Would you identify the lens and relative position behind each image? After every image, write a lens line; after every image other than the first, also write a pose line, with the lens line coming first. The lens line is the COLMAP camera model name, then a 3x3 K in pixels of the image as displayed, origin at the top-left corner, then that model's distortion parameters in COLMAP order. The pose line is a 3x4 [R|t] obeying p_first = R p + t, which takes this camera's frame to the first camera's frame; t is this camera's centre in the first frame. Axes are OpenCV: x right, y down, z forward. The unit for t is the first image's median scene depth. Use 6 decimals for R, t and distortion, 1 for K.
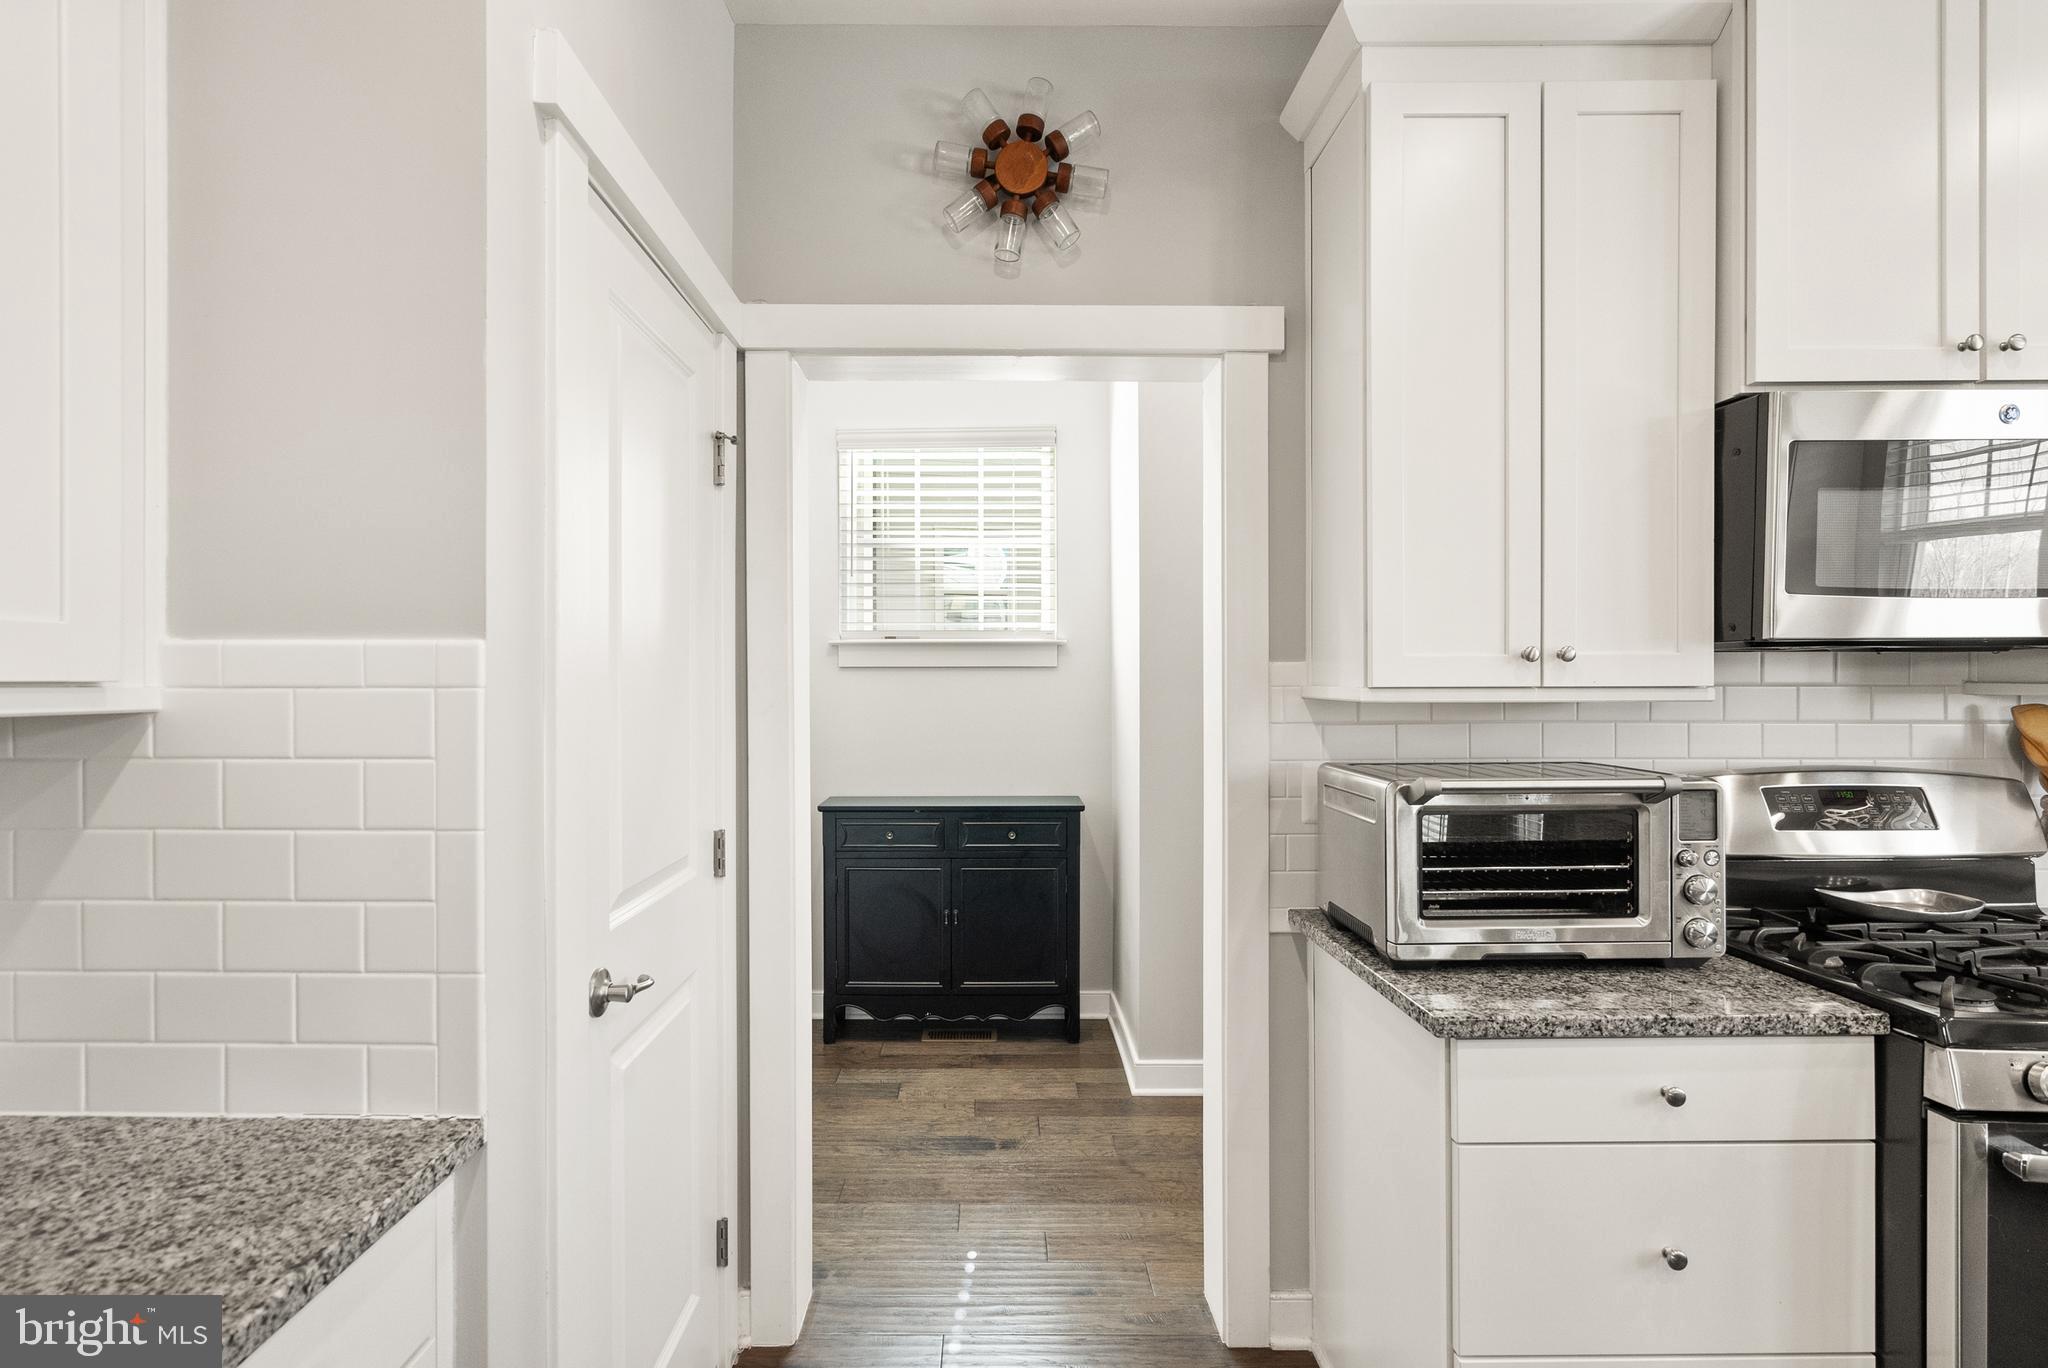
lens RADIAL K [[964.6, 0, 1010.9], [0, 964.6, 685.6], [0, 0, 1]] dist [0.000433, 0.000022]
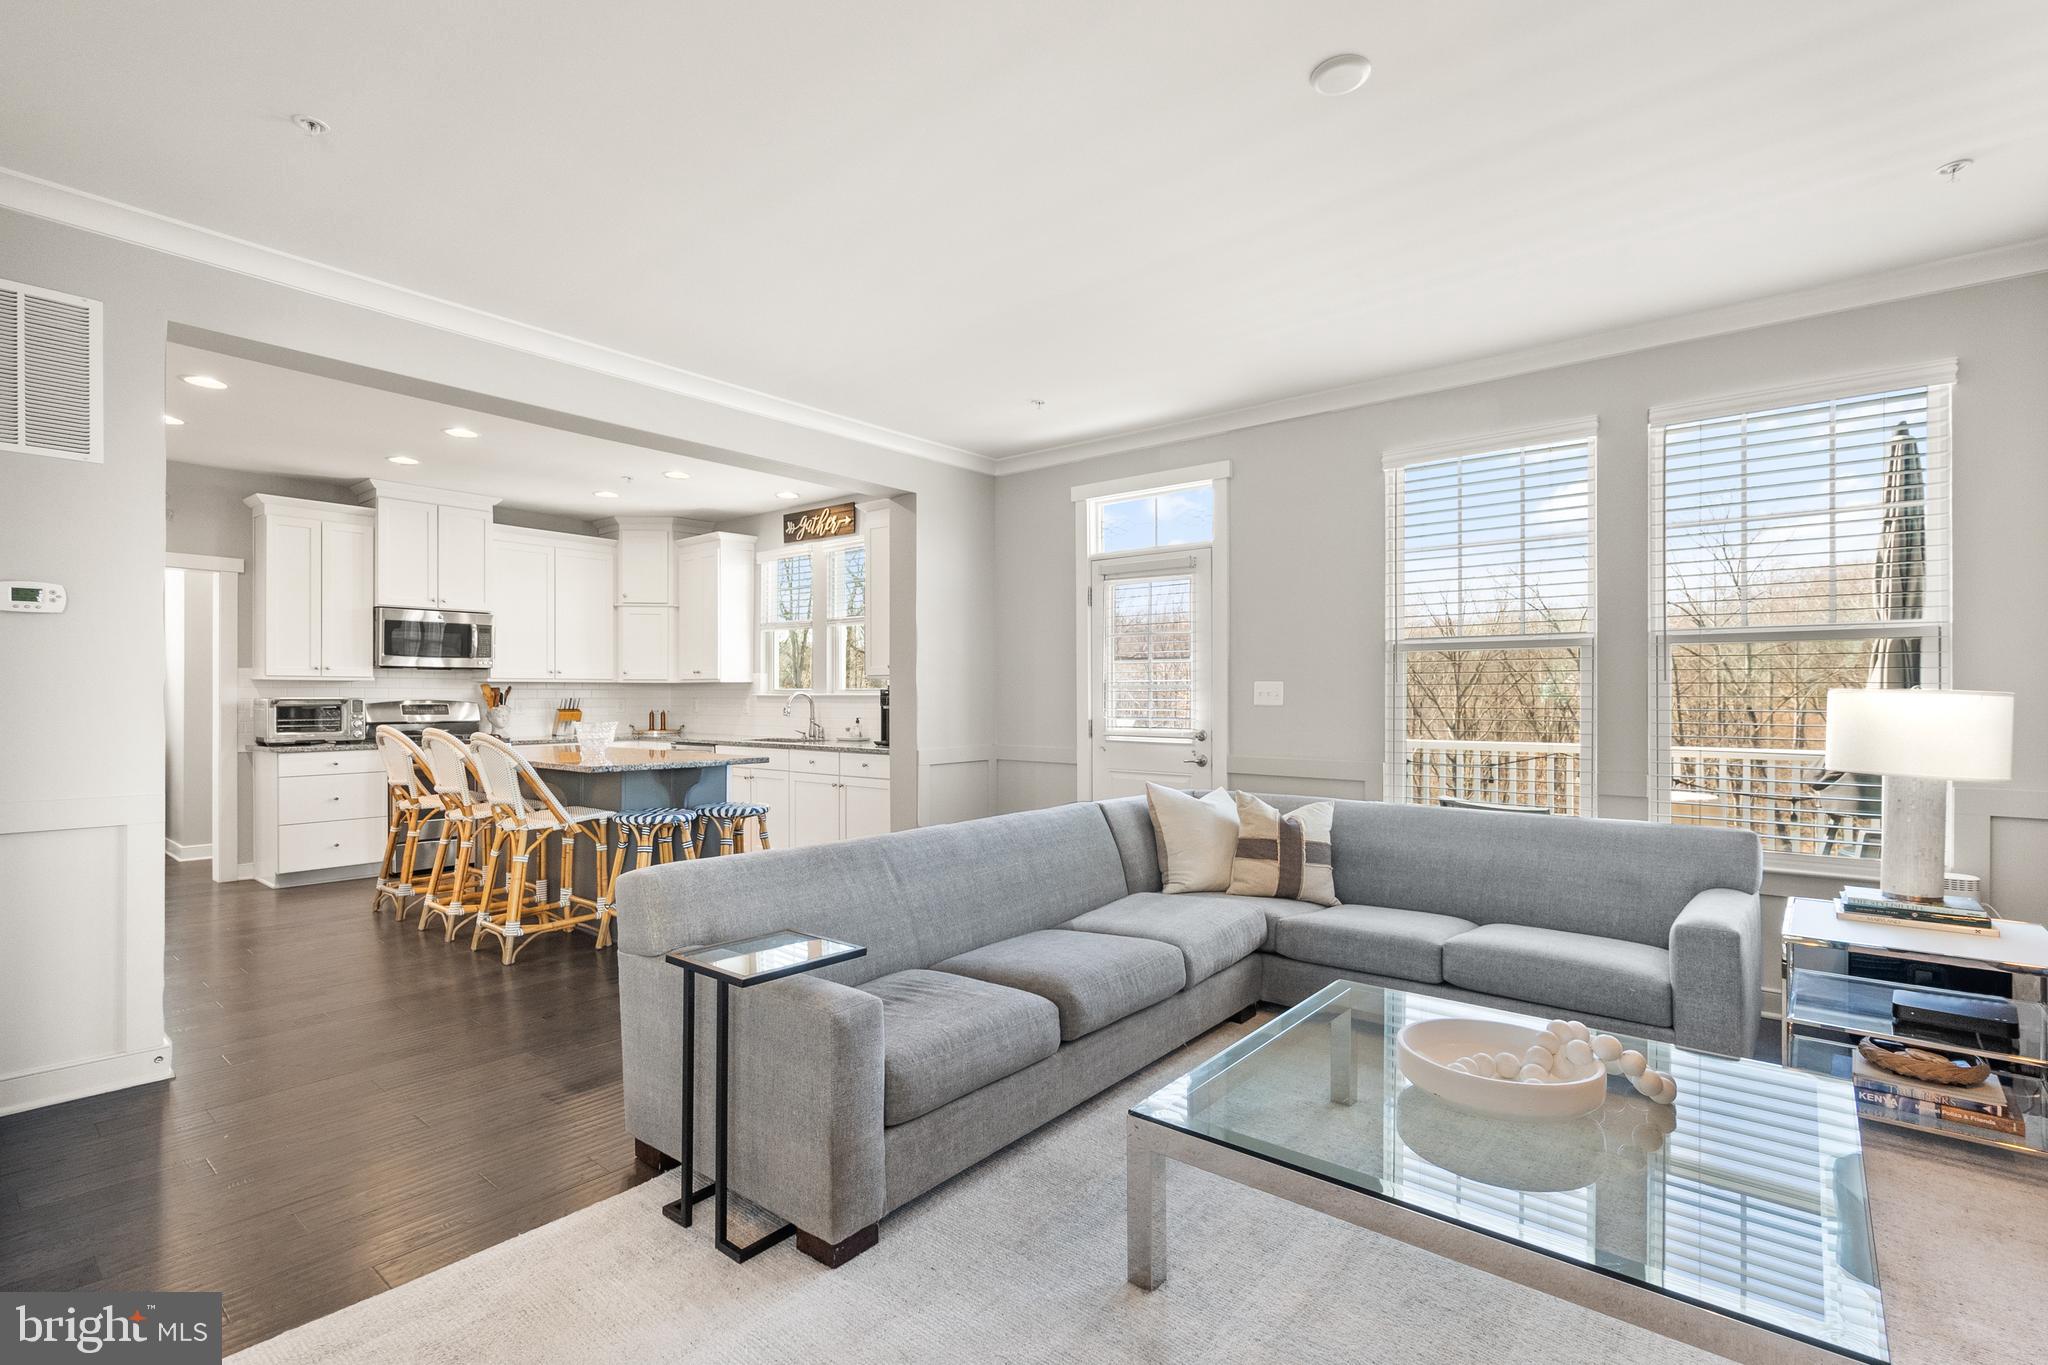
lens RADIAL K [[964.6, 0, 1010.9], [0, 964.6, 684.1], [0, 0, 1]] dist [0.000433, 0.000022]
pose [[0.646757, 0.015755, 0.762533, -0.617163], [-0.001178, 0.999806, -0.019659, 0.105623], [-0.762695, 0.011817, 0.646650, -3.634389]]
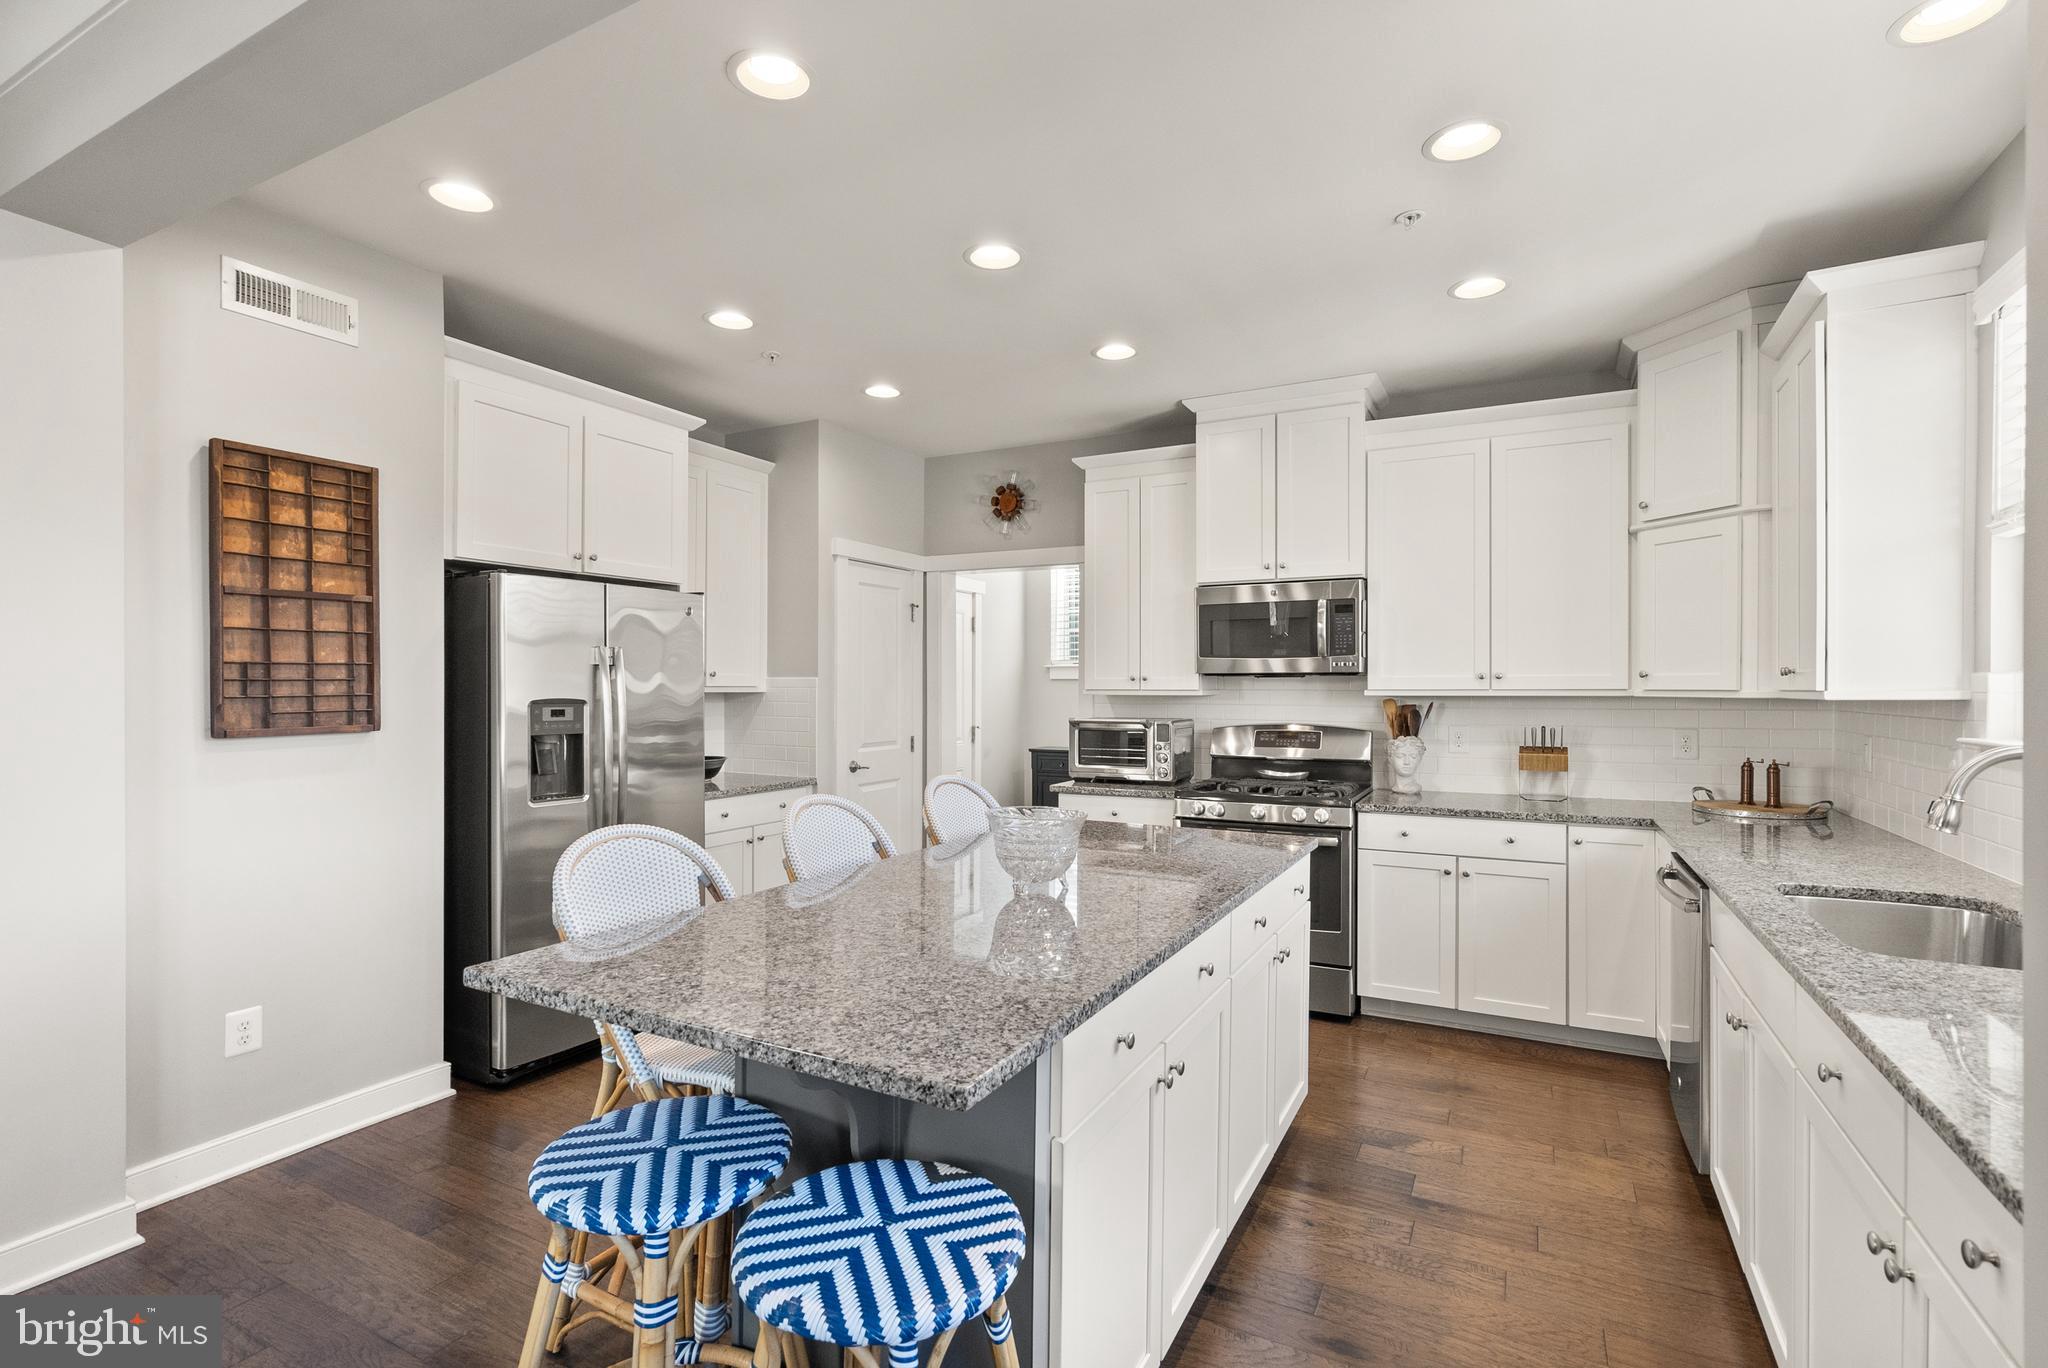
lens RADIAL K [[964.6, 0, 1010.9], [0, 964.6, 685.6], [0, 0, 1]] dist [0.000433, 0.000022]
pose [[0.879288, 0.006500, -0.476245, 1.574888], [-0.008453, 0.999962, -0.001958, -0.002363], [0.476215, 0.005747, 0.879310, -1.681878]]
